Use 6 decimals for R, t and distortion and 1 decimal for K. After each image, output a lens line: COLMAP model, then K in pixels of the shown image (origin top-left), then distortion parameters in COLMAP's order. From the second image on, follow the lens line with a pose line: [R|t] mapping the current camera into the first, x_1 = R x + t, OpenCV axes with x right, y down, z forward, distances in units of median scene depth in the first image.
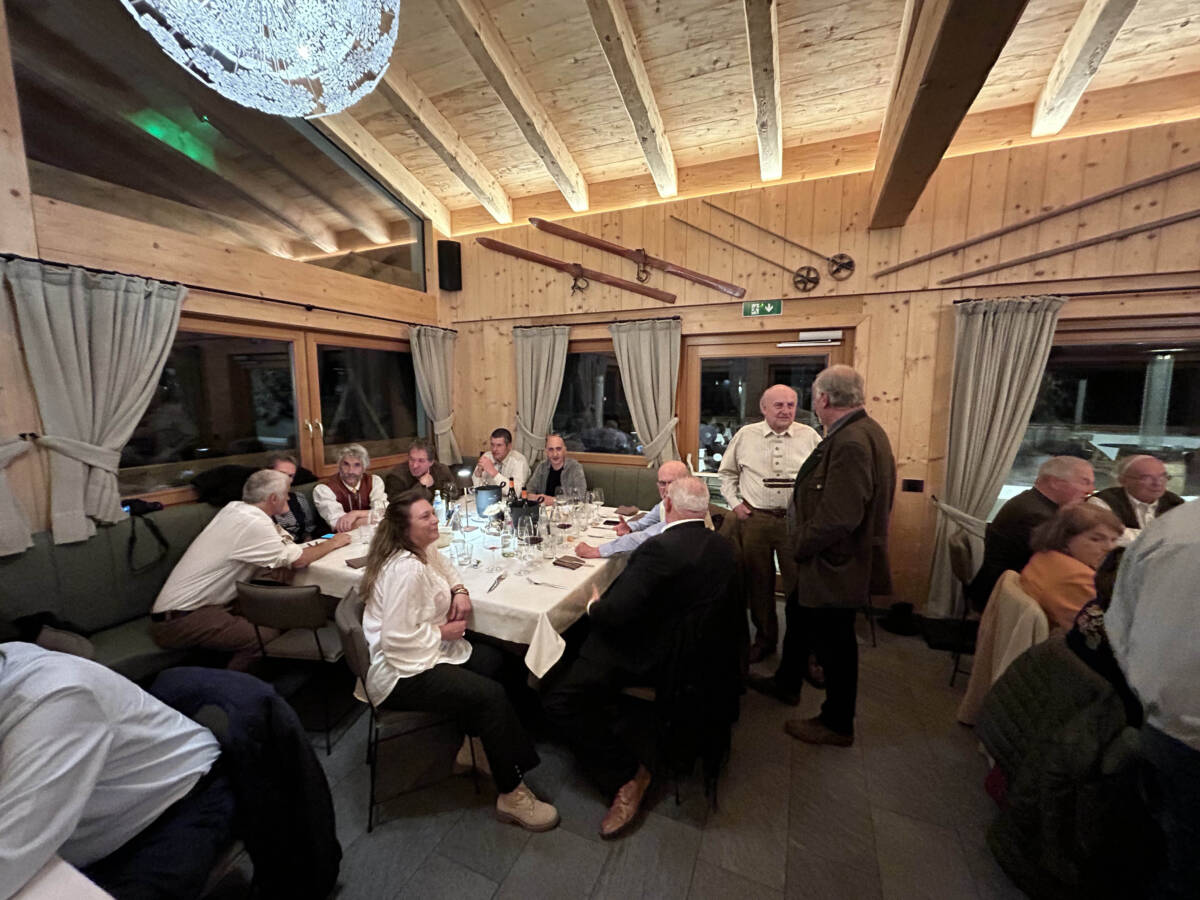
lens RADIAL K [[484.1, 0, 600.0], [0, 484.1, 450.0], [0, 0, 1]] dist [-0.000050, 0.000151]
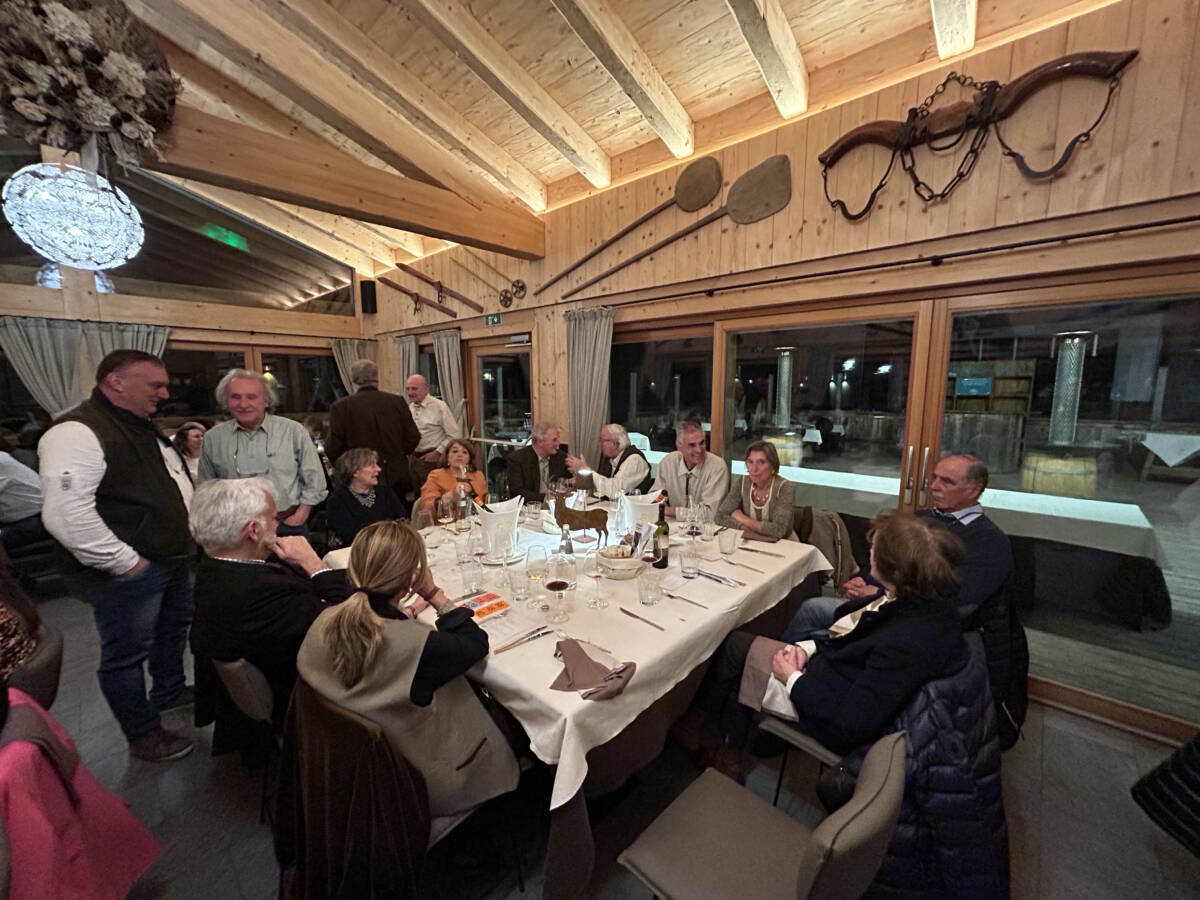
lens RADIAL K [[484.1, 0, 600.0], [0, 484.1, 450.0], [0, 0, 1]] dist [-0.000050, 0.000151]
pose [[0.943708, 0.041975, -0.328107, 1.114176], [-0.038752, 0.999115, 0.016358, 0.049188], [0.328503, -0.002722, 0.944499, -0.224682]]
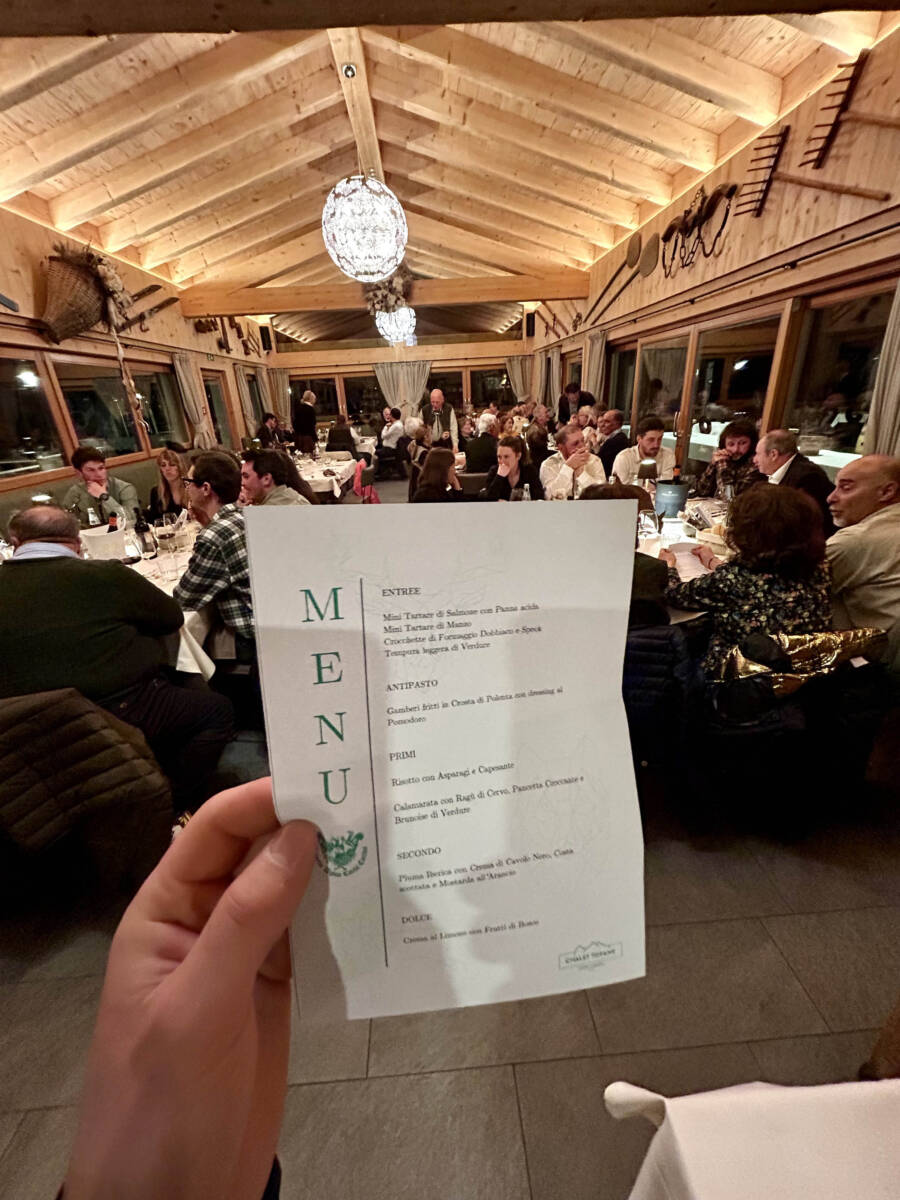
lens RADIAL K [[484.1, 0, 450.9], [0, 484.1, 596.9], [0, 0, 1]] dist [-0.000050, 0.000151]
pose [[0.453728, 0.322483, -0.830744, 2.331165], [-0.061624, 0.941348, 0.331761, 0.116968], [0.889007, -0.099335, 0.446989, -0.607646]]
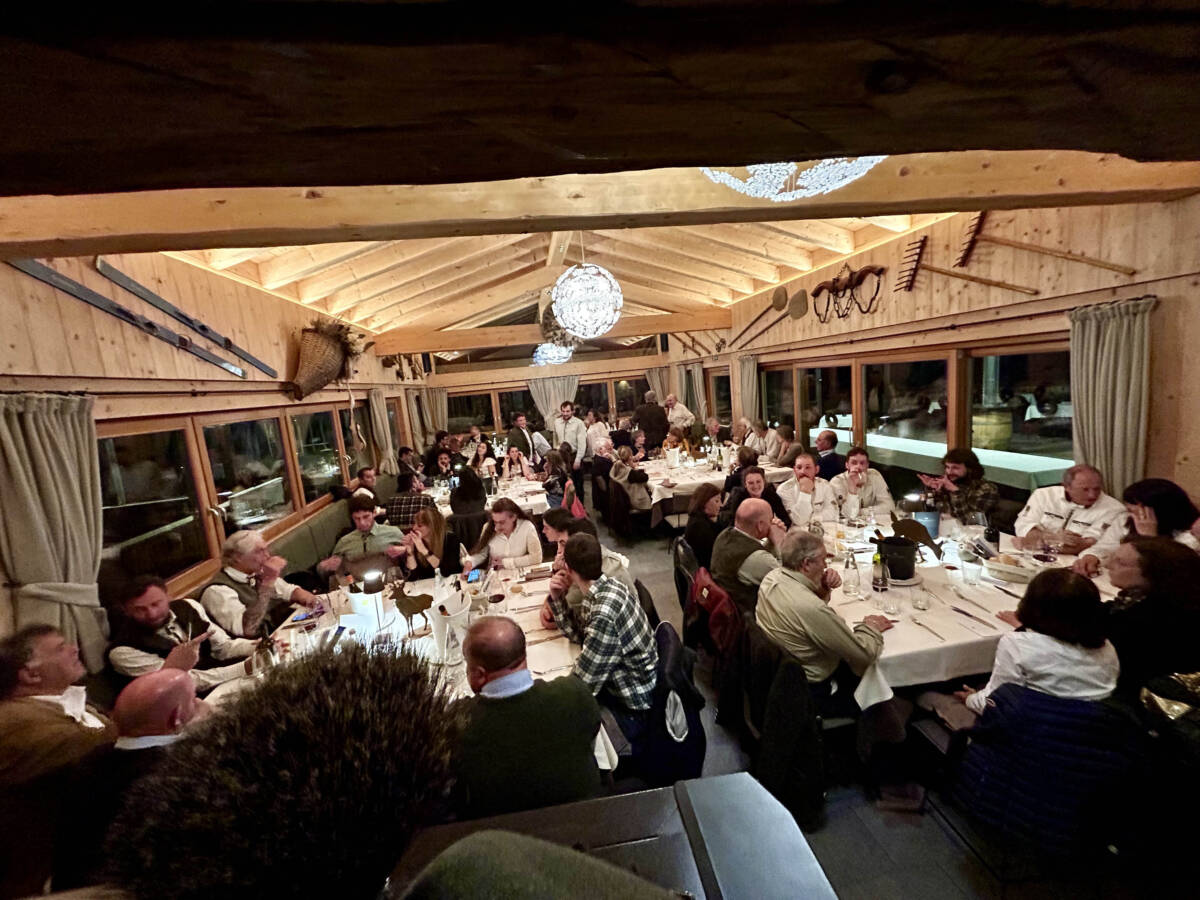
lens RADIAL K [[484.1, 0, 600.0], [0, 484.1, 450.0], [0, 0, 1]] dist [-0.000050, 0.000151]
pose [[0.540189, 0.069353, -0.838681, 2.199217], [-0.013619, 0.997188, 0.073689, 0.009816], [0.841433, -0.028384, 0.539615, -0.904806]]
